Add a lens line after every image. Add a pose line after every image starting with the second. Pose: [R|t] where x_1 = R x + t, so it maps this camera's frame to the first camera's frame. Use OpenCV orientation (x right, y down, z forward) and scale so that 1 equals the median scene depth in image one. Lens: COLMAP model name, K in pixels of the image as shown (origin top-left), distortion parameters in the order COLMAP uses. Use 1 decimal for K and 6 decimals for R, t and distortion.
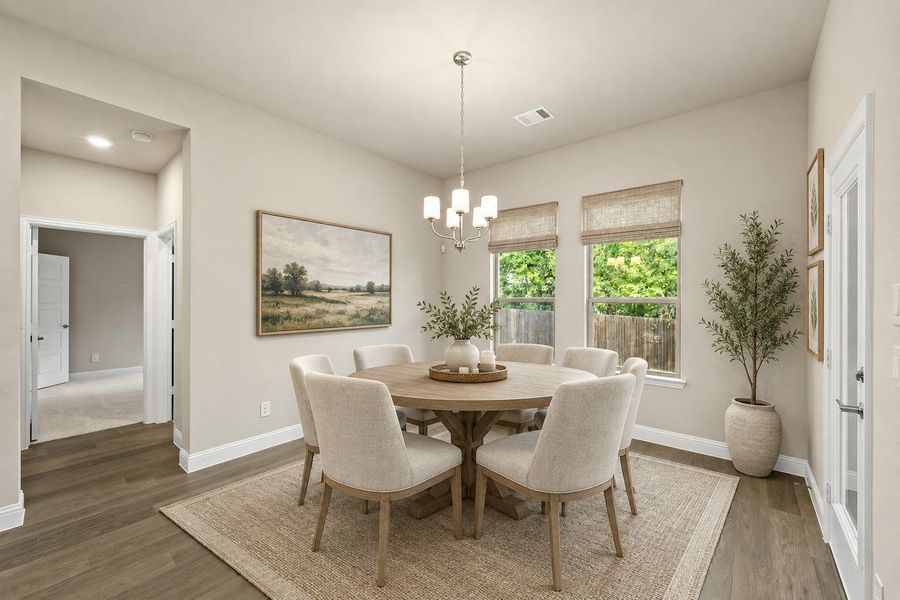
lens RADIAL K [[350.5, 0, 451.1], [0, 350.5, 301.6], [0, 0, 1]] dist [0.001970, 0.000157]
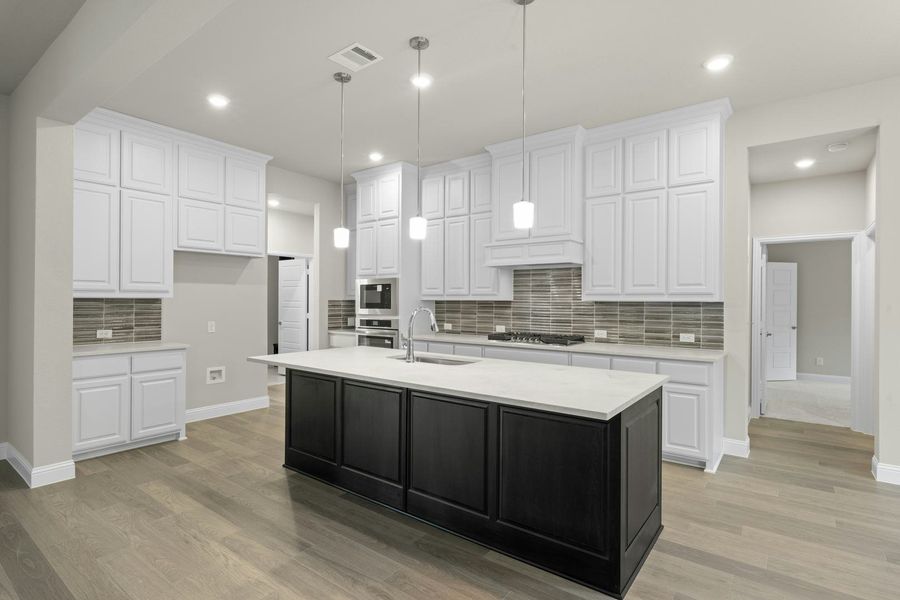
lens RADIAL K [[450.1, 0, 452.6], [0, 450.1, 301.0], [0, 0, 1]] dist [0.005177, -0.000465]
pose [[0.063015, -0.005783, -0.997996, 0.341216], [-0.003792, 0.999975, -0.006034, 0.001378], [0.998005, 0.004165, 0.062991, -0.201680]]
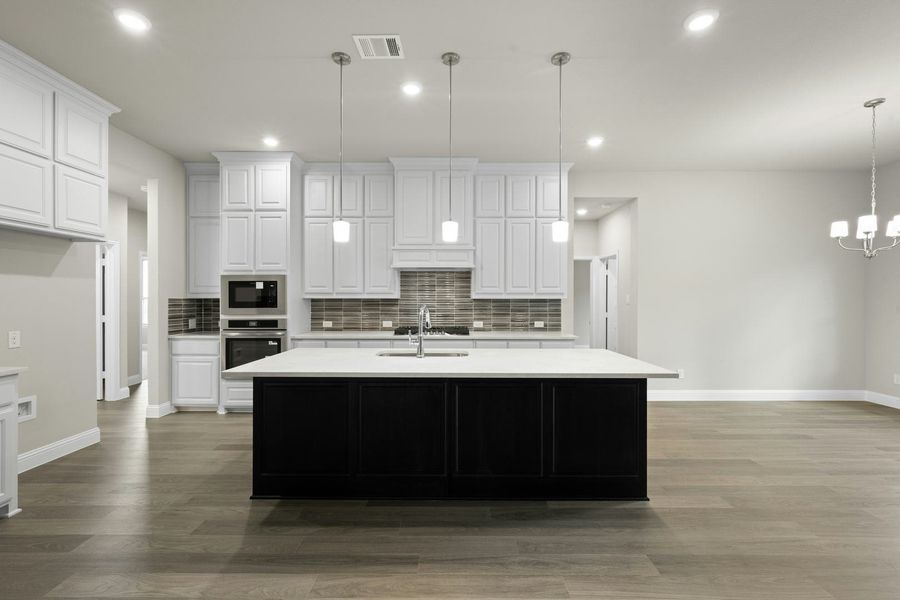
lens RADIAL K [[391.9, 0, 451.1], [0, 391.9, 301.4], [0, 0, 1]] dist [0.003168, 0.000566]
pose [[0.647627, -0.000670, -0.761957, 0.088074], [0.003526, 0.999992, 0.002117, -0.001314], [0.761949, -0.004057, 0.647624, -0.745726]]
